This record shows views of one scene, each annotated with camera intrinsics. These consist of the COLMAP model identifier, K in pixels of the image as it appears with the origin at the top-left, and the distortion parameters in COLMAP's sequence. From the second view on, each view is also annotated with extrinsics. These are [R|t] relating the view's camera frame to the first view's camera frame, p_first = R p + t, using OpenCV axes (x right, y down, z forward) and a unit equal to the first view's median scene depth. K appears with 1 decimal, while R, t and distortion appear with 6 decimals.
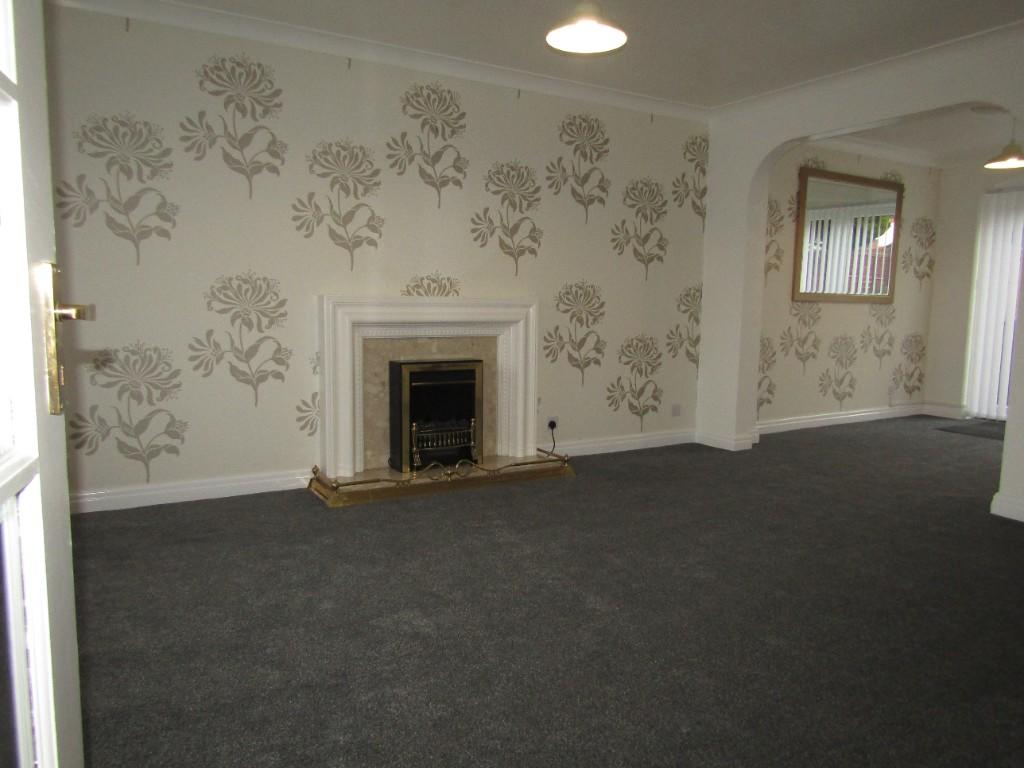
lens RADIAL K [[728.2, 0, 512.0], [0, 728.2, 384.0], [0, 0, 1]] dist [-0.008889, -0.003023]
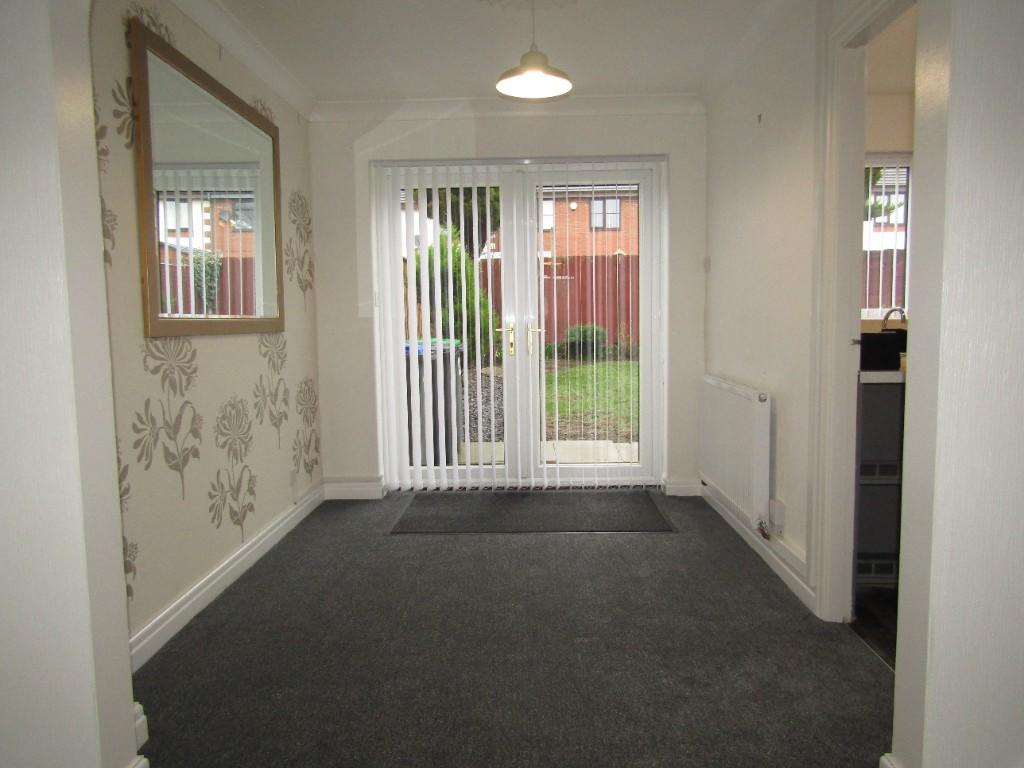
lens RADIAL K [[728.2, 0, 512.0], [0, 728.2, 384.0], [0, 0, 1]] dist [-0.008889, -0.003023]
pose [[0.529122, -0.101256, 0.842483, 0.128649], [0.125093, 0.991315, 0.040579, -0.072007], [-0.839274, 0.083917, 0.537193, 0.548461]]
